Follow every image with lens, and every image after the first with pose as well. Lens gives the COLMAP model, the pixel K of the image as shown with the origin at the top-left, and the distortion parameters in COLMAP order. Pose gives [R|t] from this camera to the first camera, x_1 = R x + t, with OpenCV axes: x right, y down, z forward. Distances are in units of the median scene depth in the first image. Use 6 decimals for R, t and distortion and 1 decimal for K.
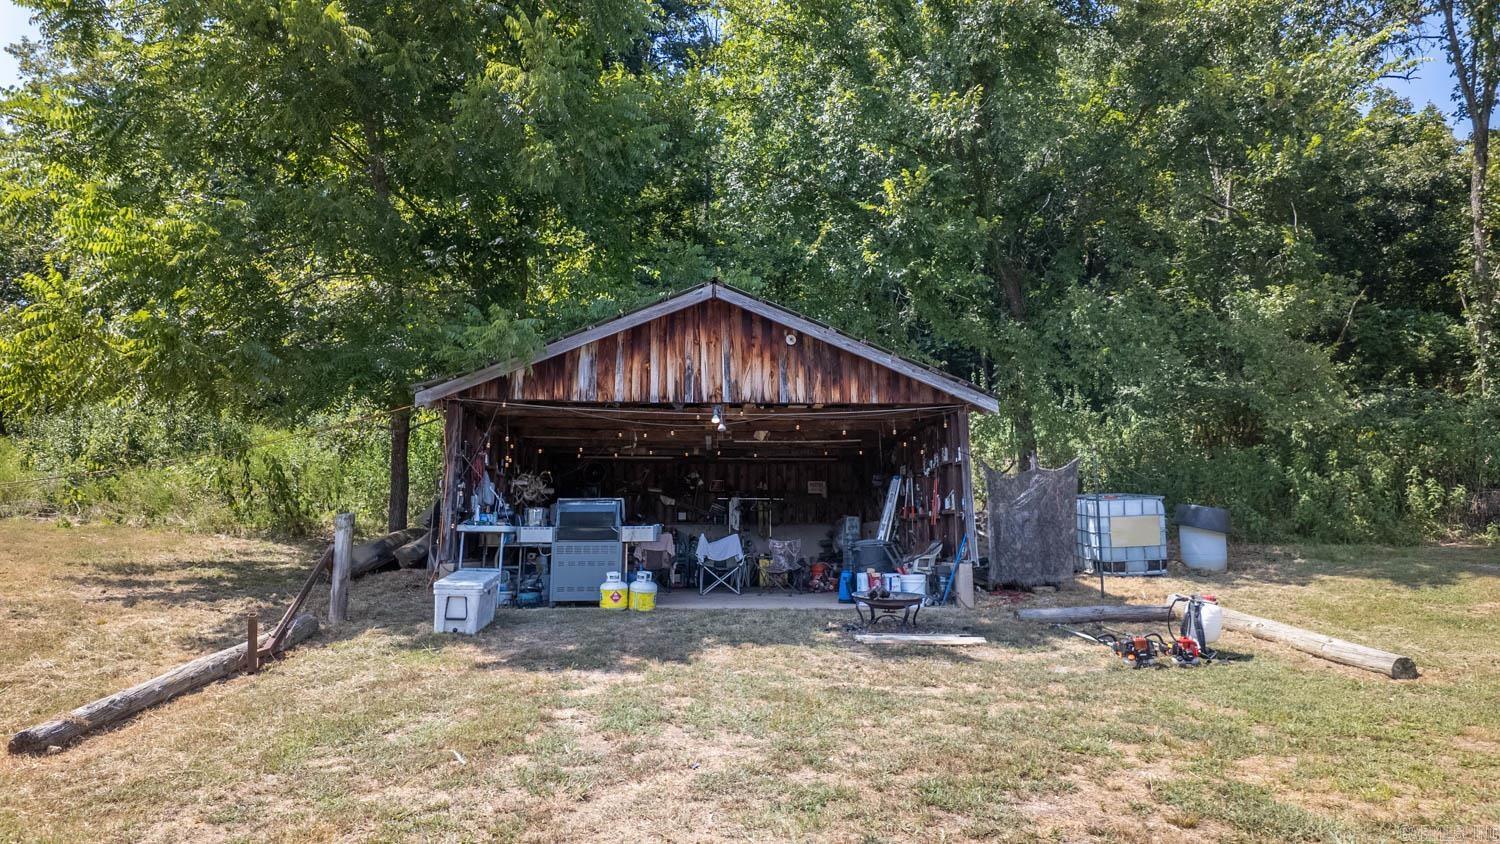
lens RADIAL K [[825.2, 0, 781.4], [0, 825.2, 427.0], [0, 0, 1]] dist [0.033025, -0.031552]
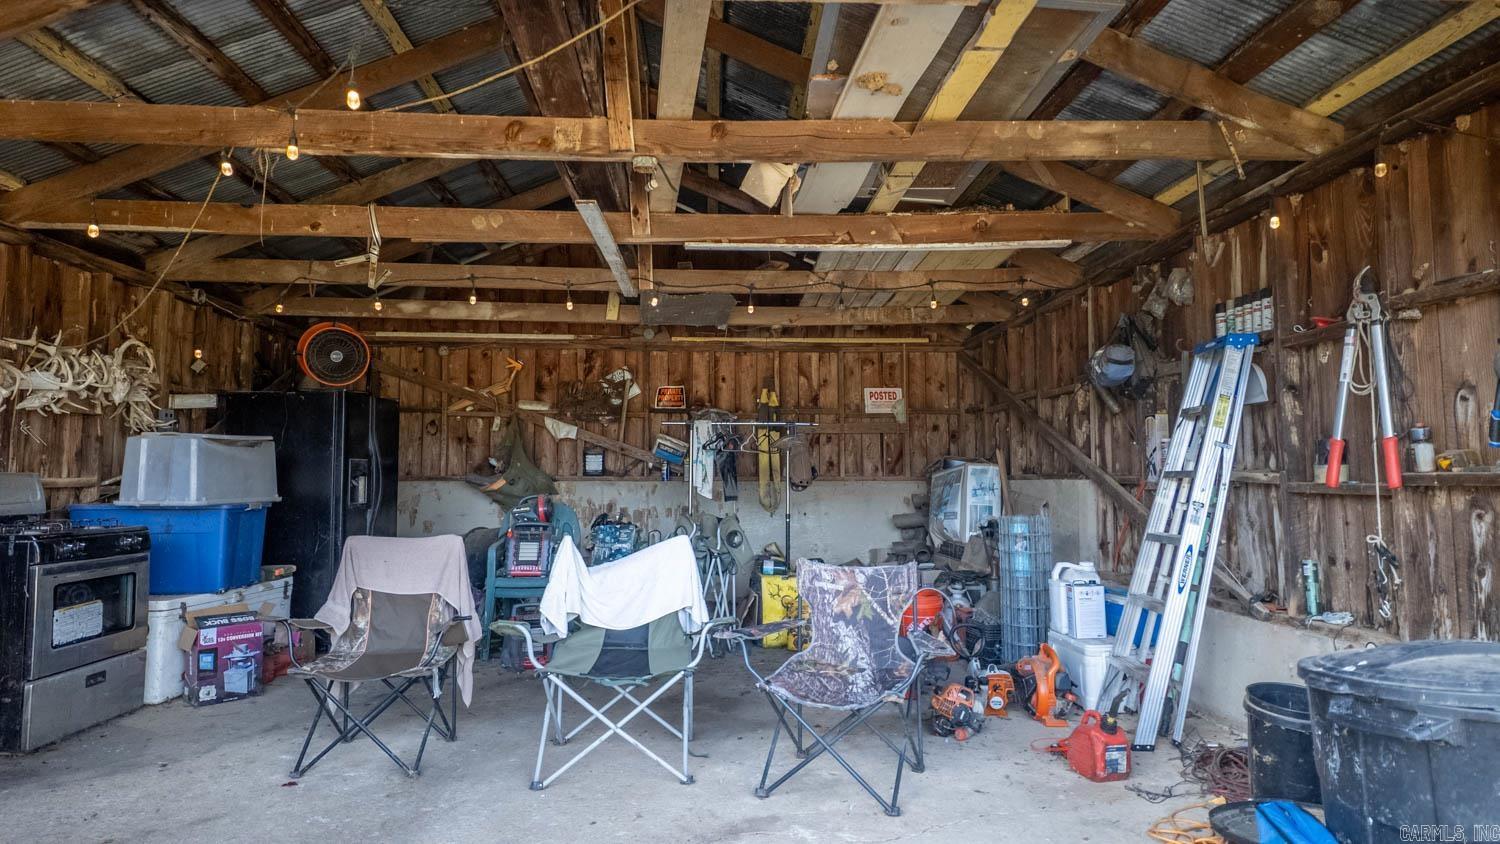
lens RADIAL K [[825.2, 0, 781.4], [0, 825.2, 427.0], [0, 0, 1]] dist [0.033025, -0.031552]
pose [[0.999993, -0.003504, -0.001358, -0.015398], [0.003599, 0.996927, 0.078259, 0.055430], [0.001079, -0.078264, 0.996932, 0.574157]]
